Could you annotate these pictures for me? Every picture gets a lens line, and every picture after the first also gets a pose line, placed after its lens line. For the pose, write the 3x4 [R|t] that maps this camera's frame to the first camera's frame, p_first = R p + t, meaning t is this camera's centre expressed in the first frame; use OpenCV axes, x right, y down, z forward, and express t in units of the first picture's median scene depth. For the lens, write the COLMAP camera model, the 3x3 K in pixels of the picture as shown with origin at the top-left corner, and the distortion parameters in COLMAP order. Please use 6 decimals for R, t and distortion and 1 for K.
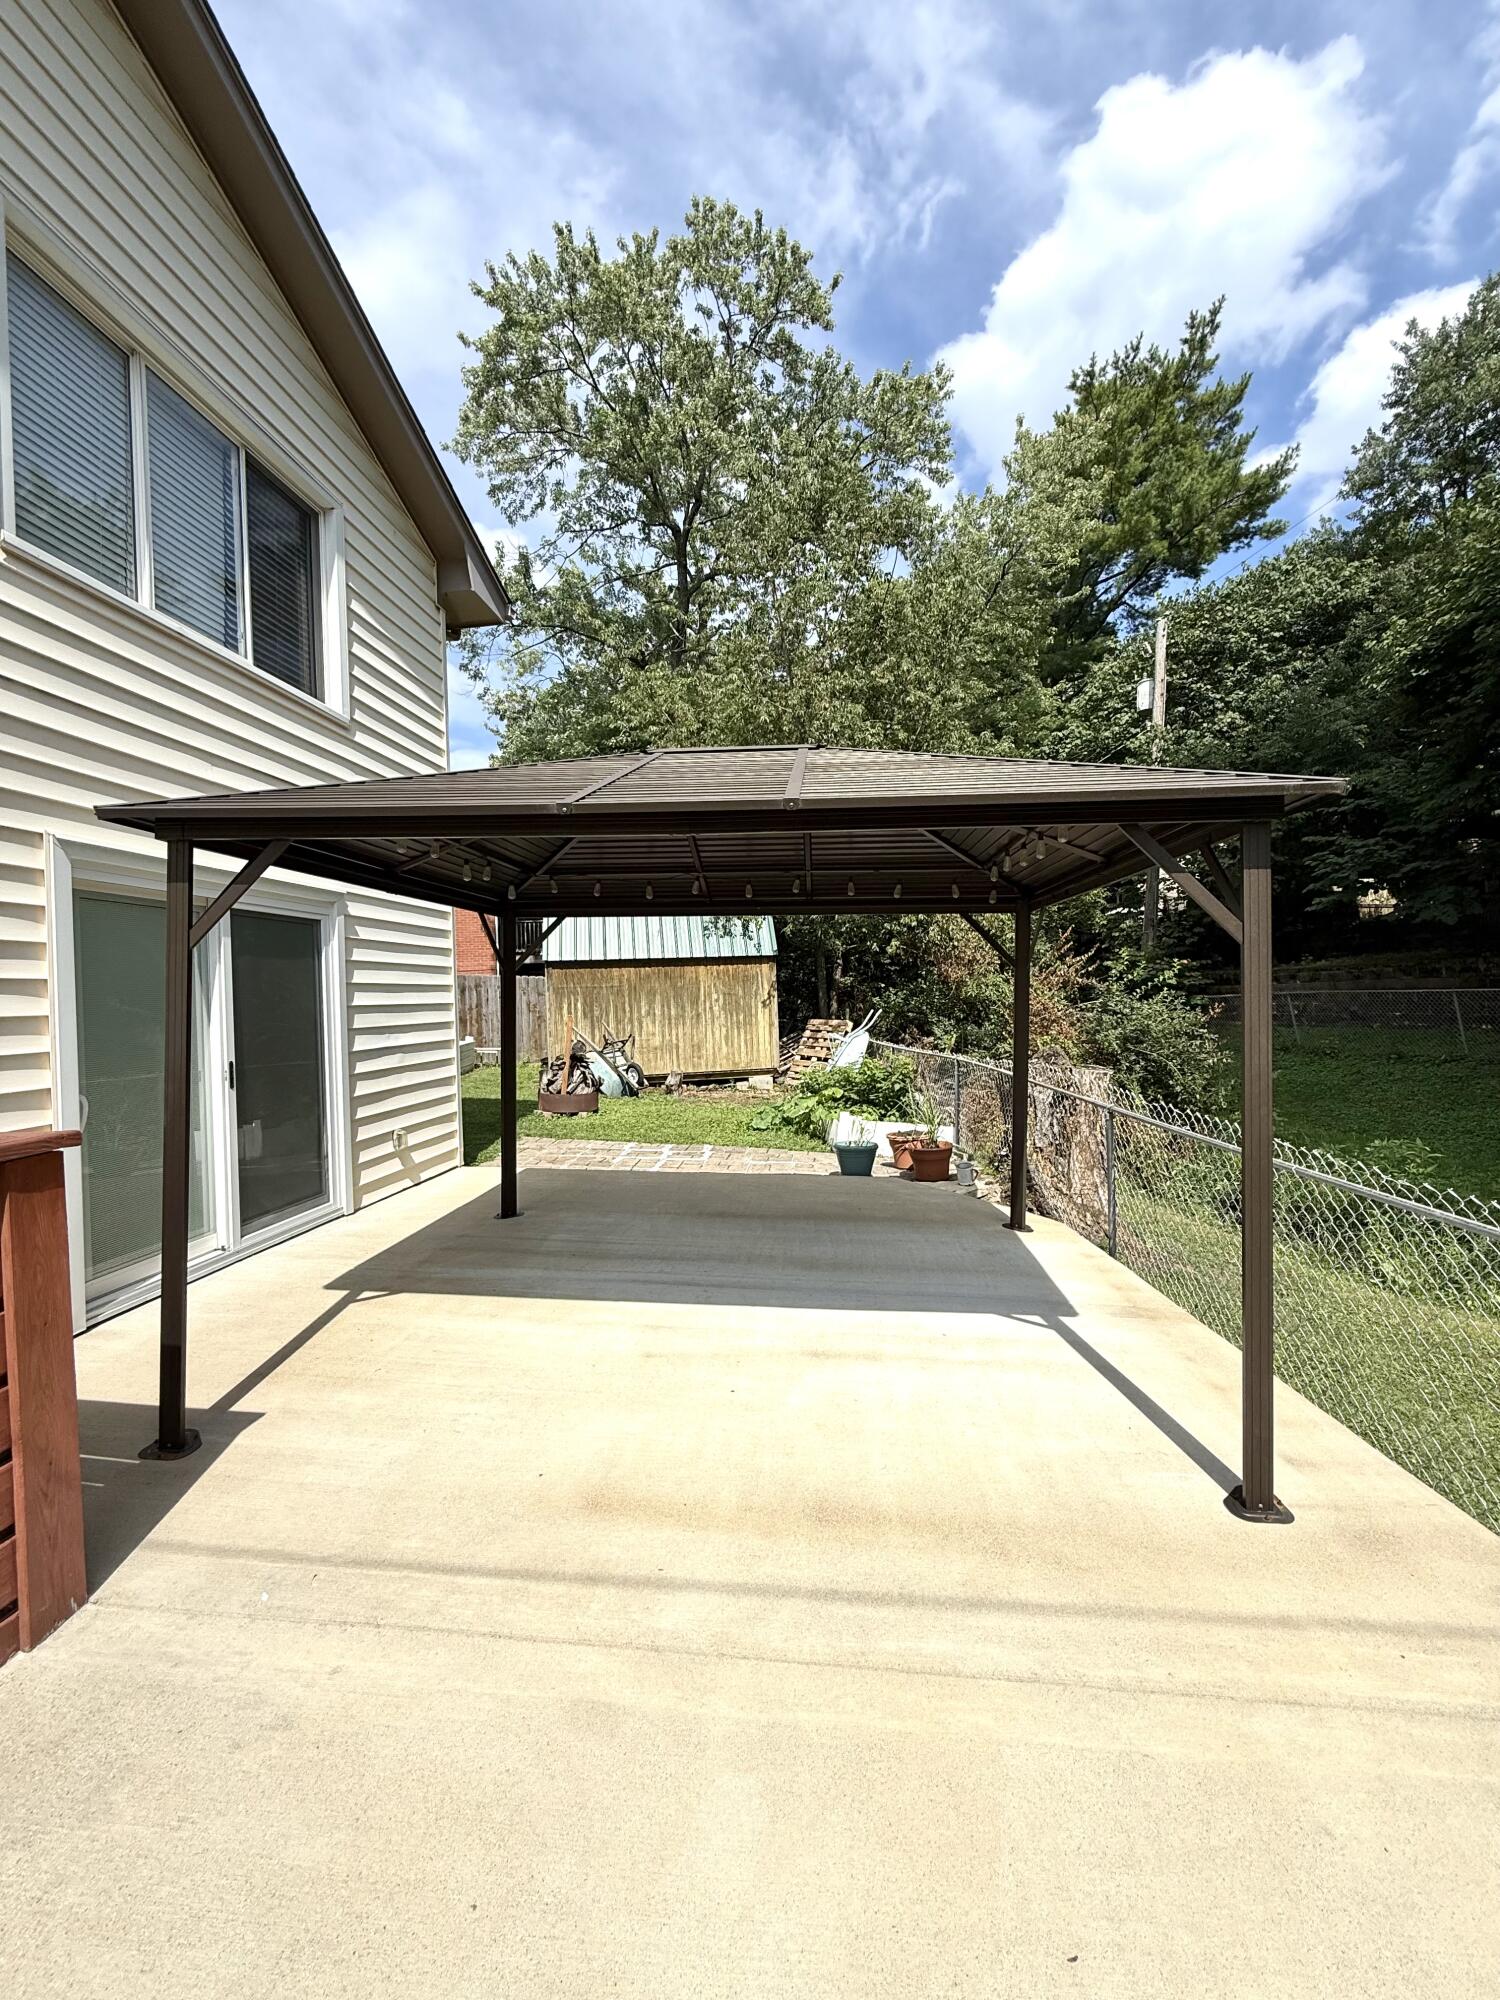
lens RADIAL K [[798.5, 0, 756.7], [0, 798.5, 1008.5], [0, 0, 1]] dist [0.001958, 0.001198]
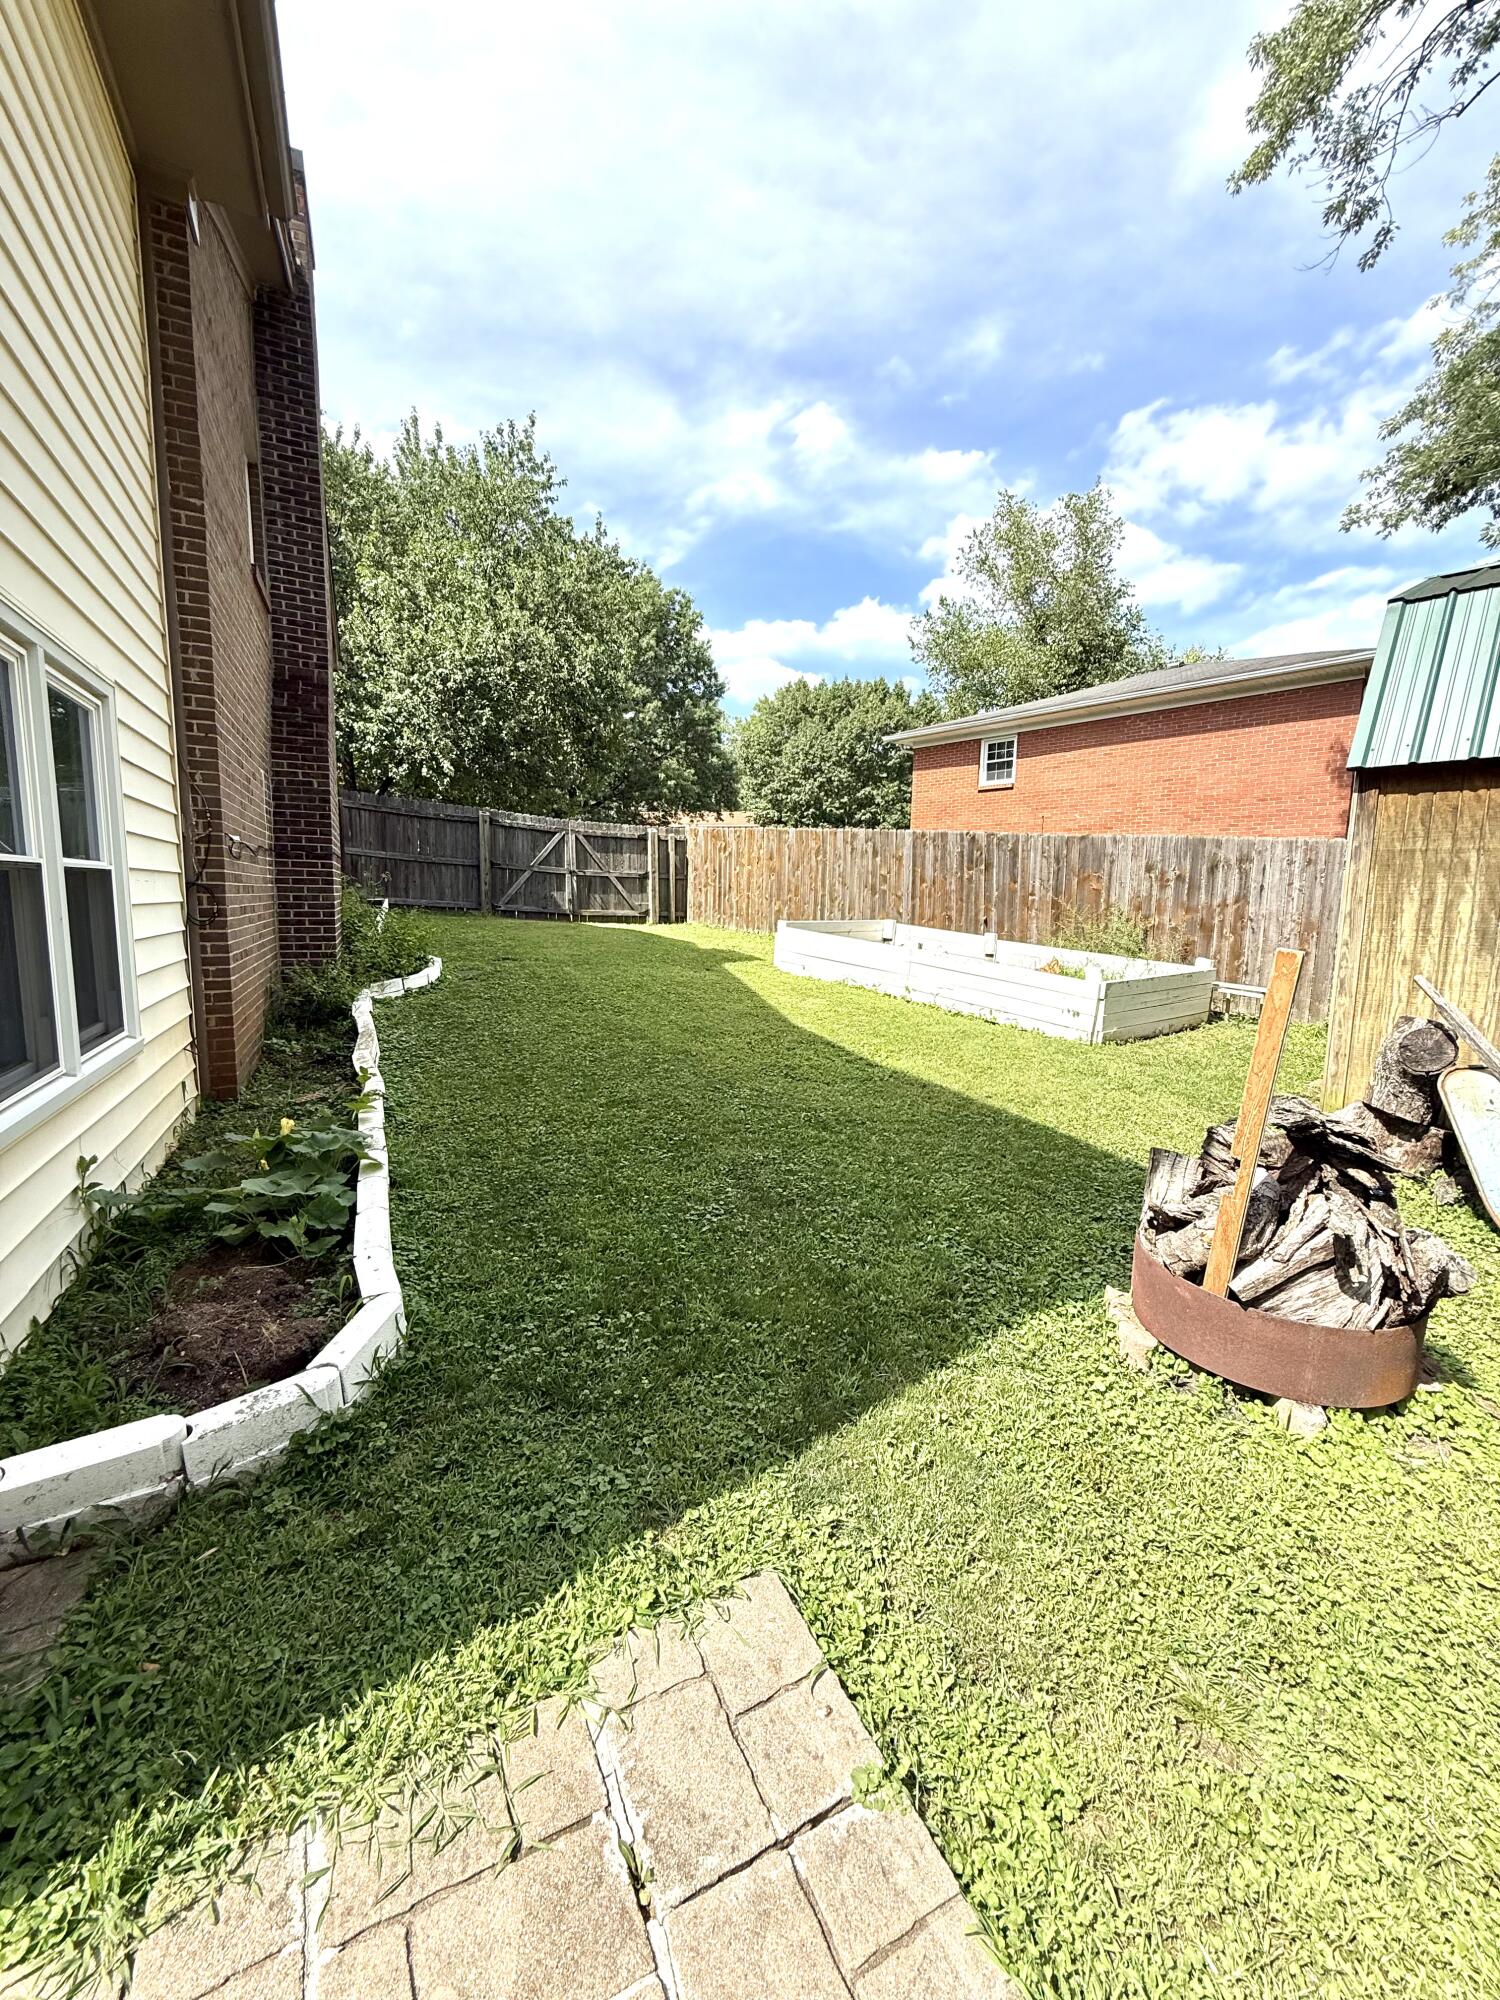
lens RADIAL K [[798.5, 0, 753.0], [0, 798.5, 1005.9], [0, 0, 1]] dist [0.001958, 0.001198]
pose [[0.532898, 0.146114, -0.833469, -0.103298], [-0.035566, 0.987976, 0.150461, -0.002693], [0.845432, -0.050537, 0.531687, 0.594114]]
